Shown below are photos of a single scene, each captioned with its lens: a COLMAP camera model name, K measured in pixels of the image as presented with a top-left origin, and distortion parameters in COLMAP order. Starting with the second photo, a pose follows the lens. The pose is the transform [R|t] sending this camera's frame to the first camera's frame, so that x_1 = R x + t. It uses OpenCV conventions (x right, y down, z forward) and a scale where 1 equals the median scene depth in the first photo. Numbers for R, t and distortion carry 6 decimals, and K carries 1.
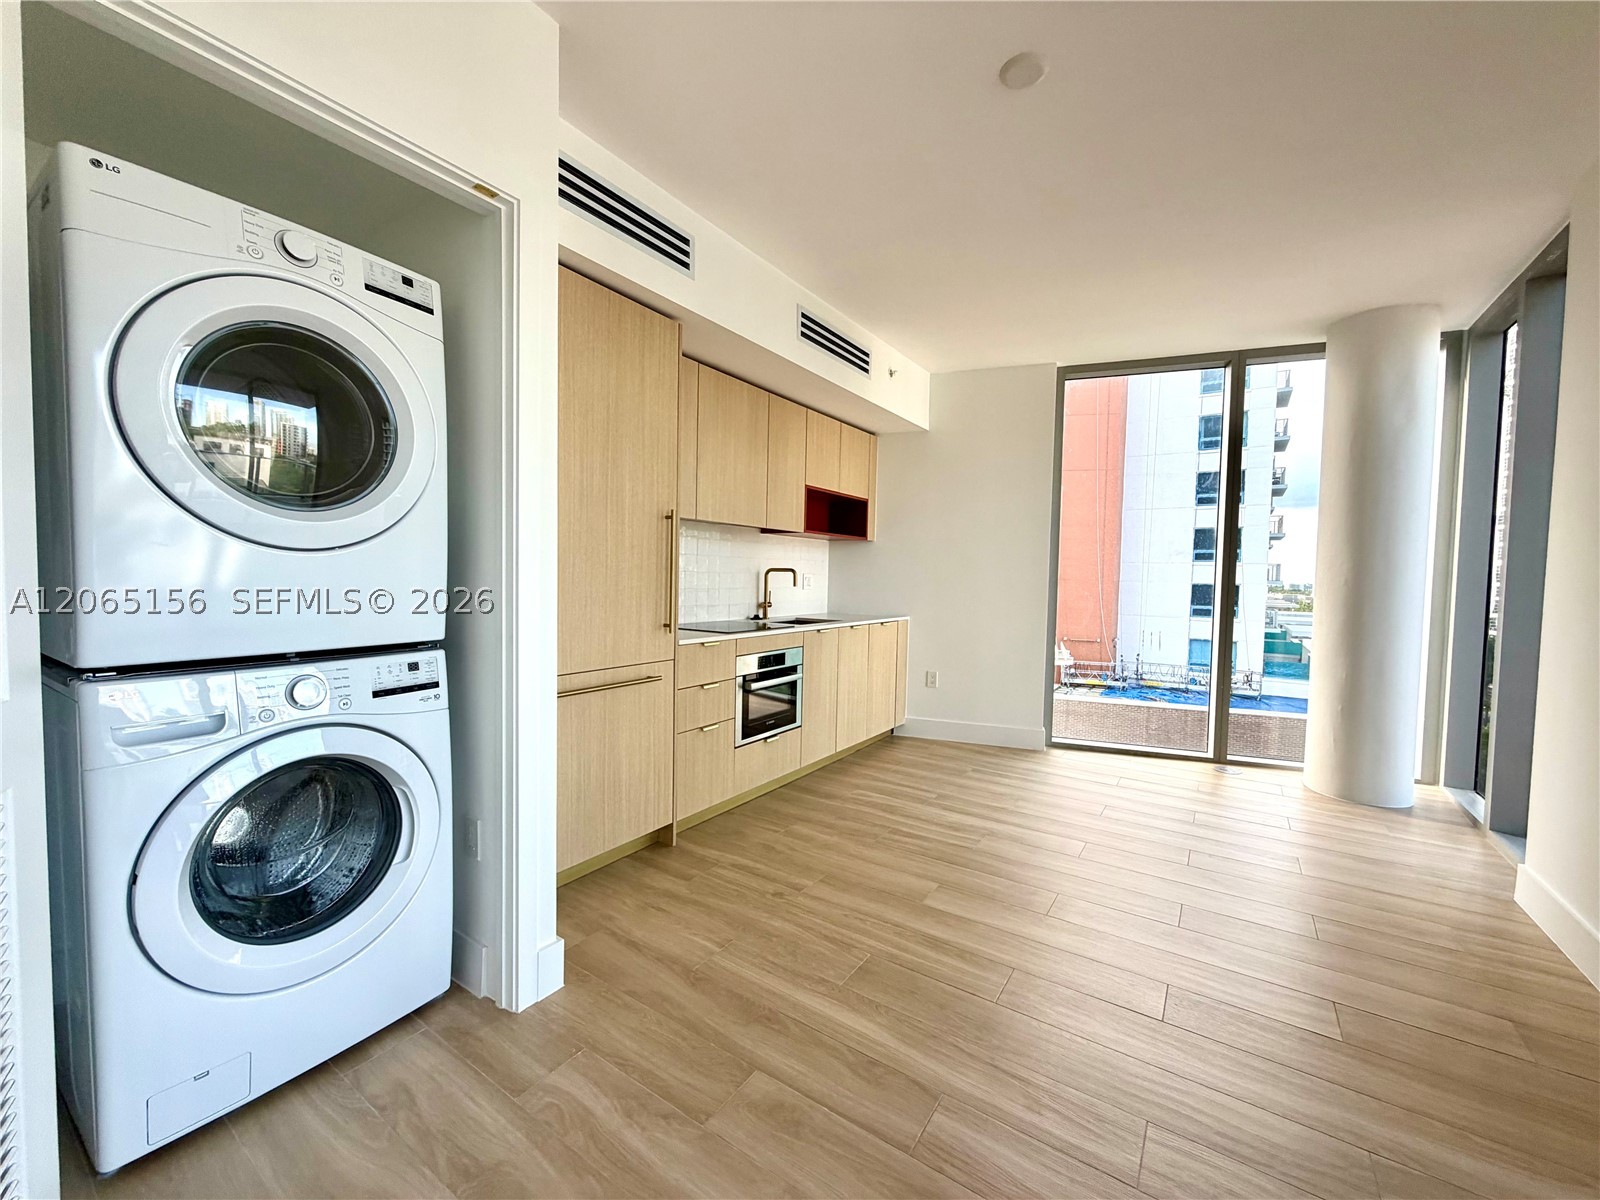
lens RADIAL K [[637.9, 0, 797.9], [0, 637.9, 598.6], [0, 0, 1]] dist [0.000691, 0.000227]
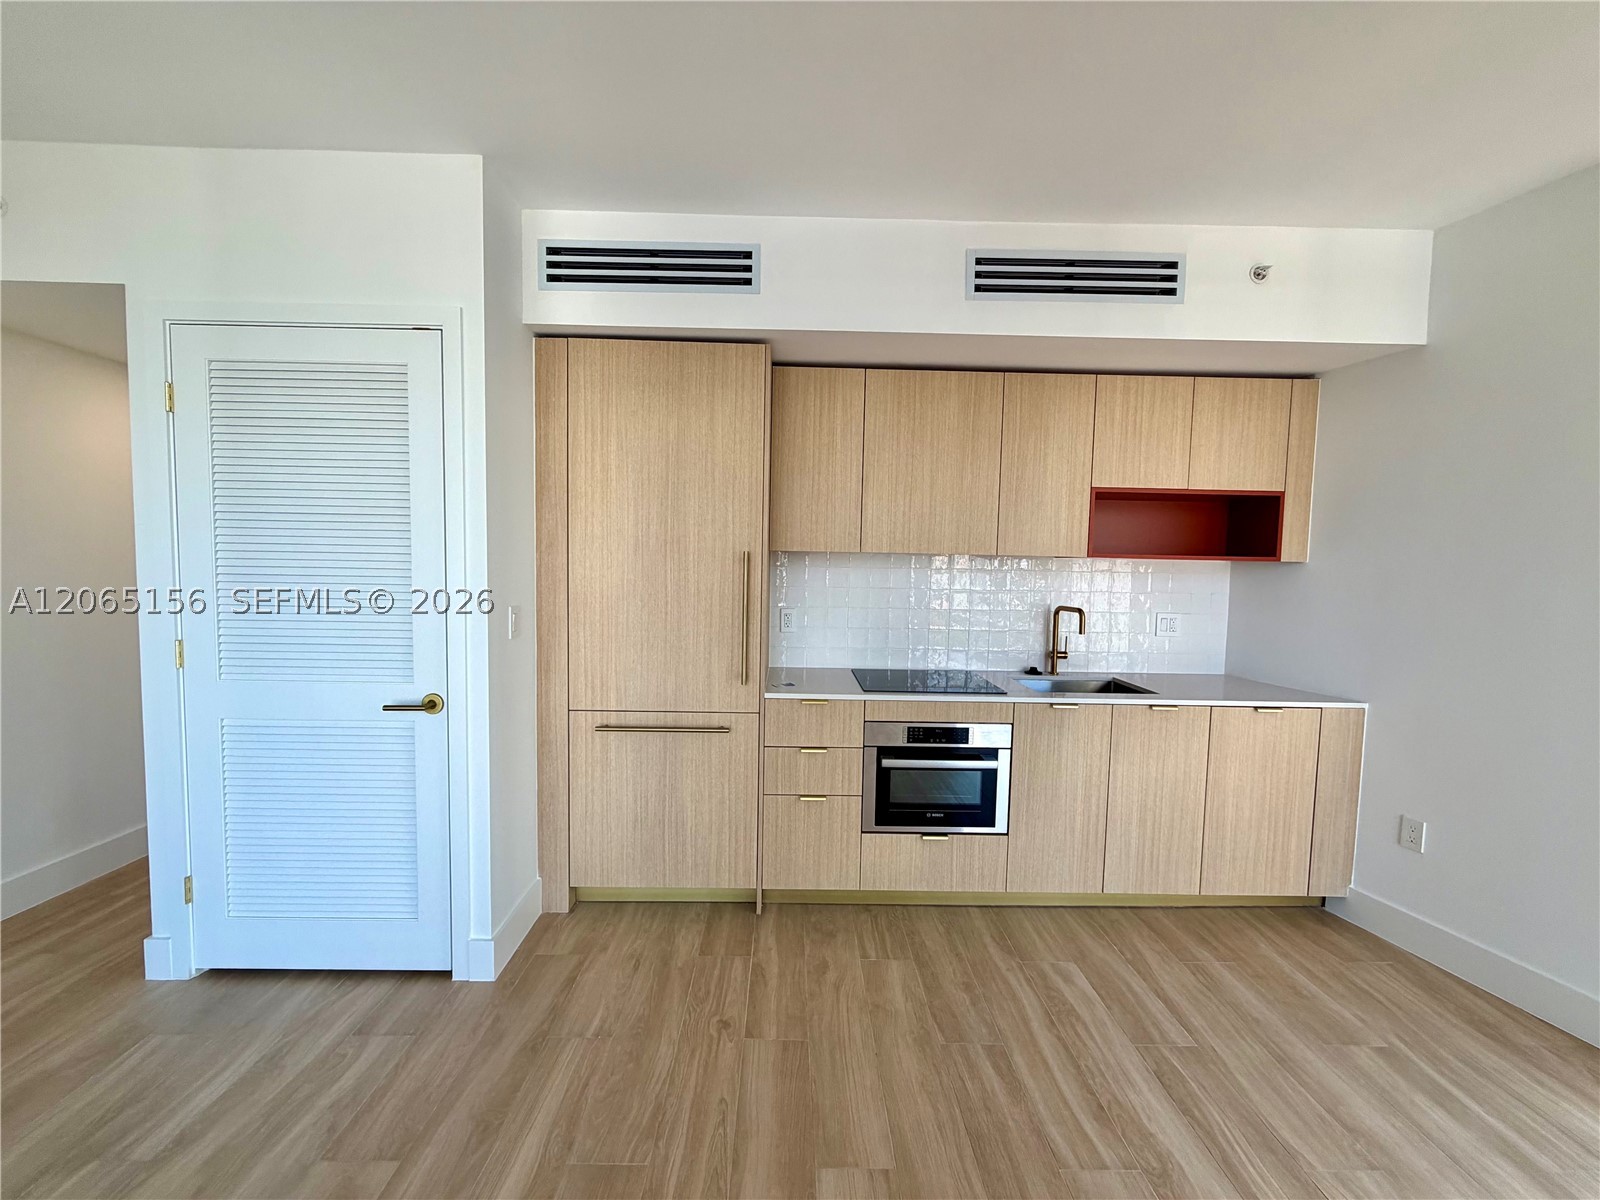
lens RADIAL K [[637.9, 0, 797.9], [0, 637.9, 598.6], [0, 0, 1]] dist [0.000691, 0.000227]
pose [[0.569427, 0.038592, -0.821136, 0.491944], [-0.038699, 0.999048, 0.020117, -0.075367], [0.821131, 0.020322, 0.570378, 0.435682]]
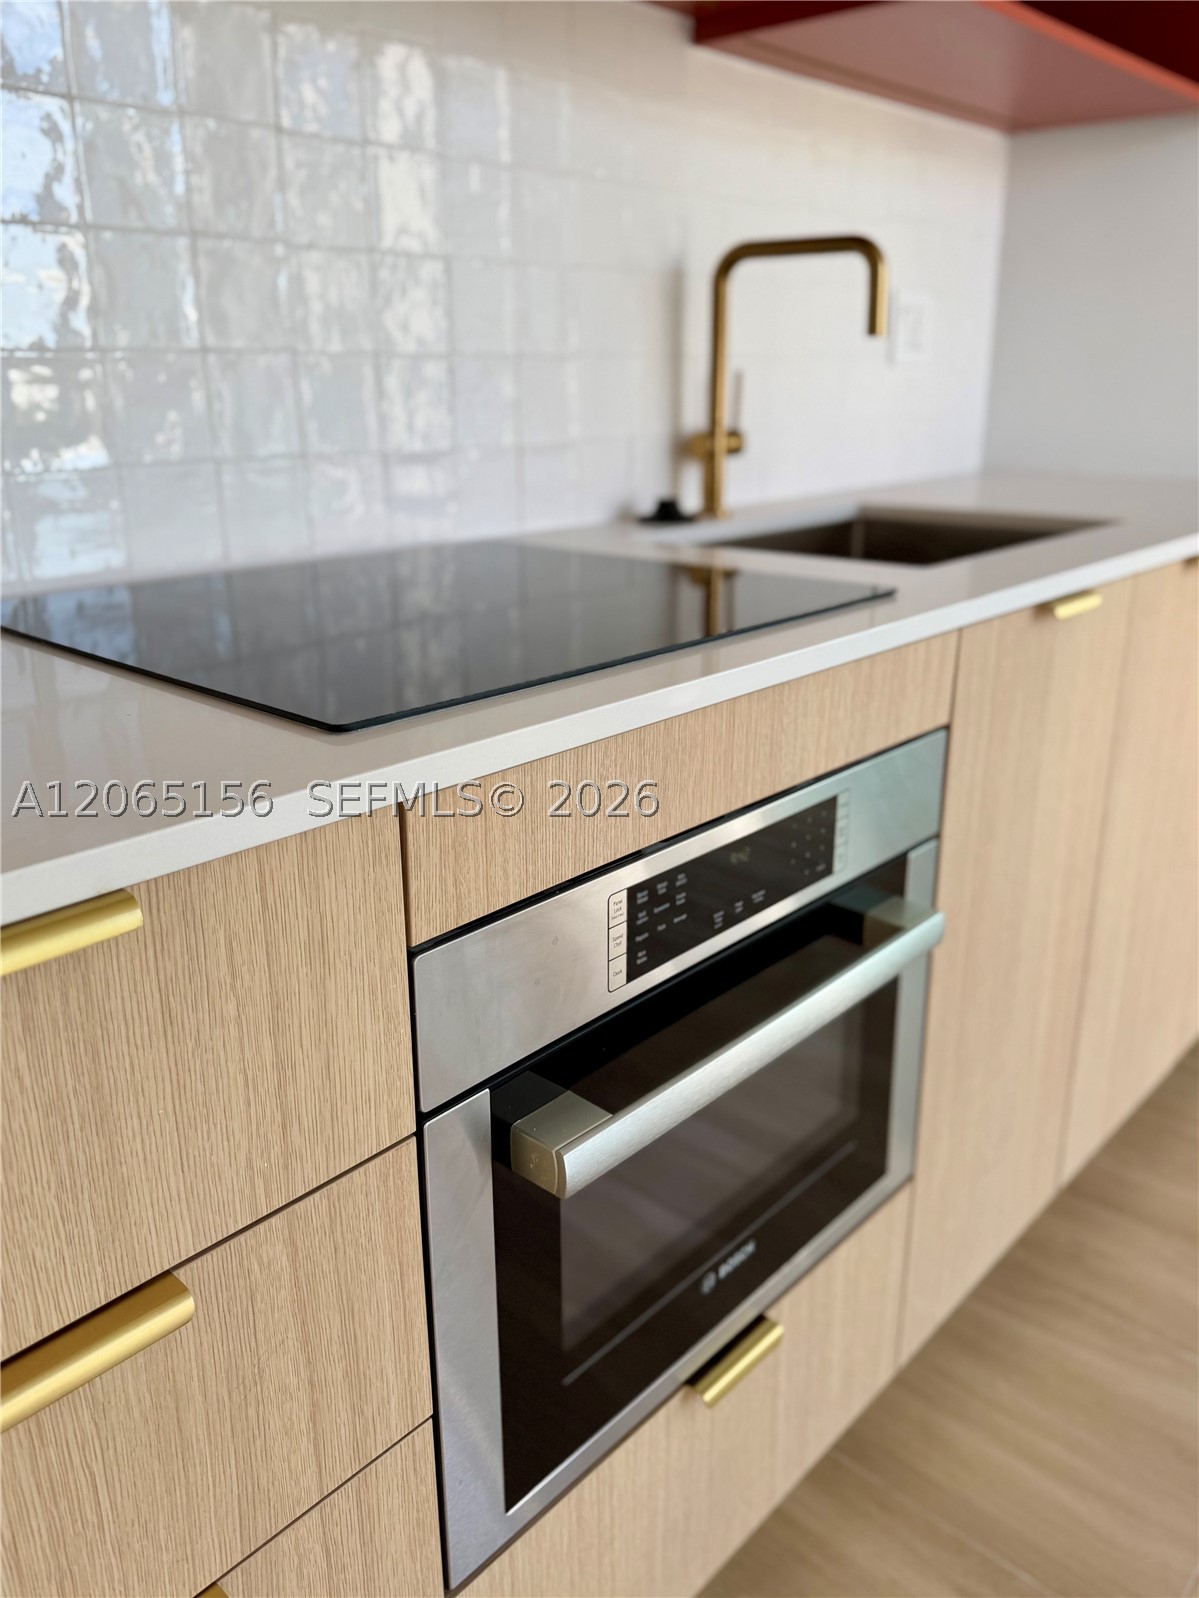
lens RADIAL K [[1238.2, 0, 599.5], [0, 1238.2, 799.0], [0, 0, 1]] dist [0.003166, 0.001169]
pose [[0.988358, 0.029255, -0.149308, -0.032283], [0.014634, 0.958510, 0.284682, 0.006959], [0.151442, -0.283553, 0.946923, 0.771425]]
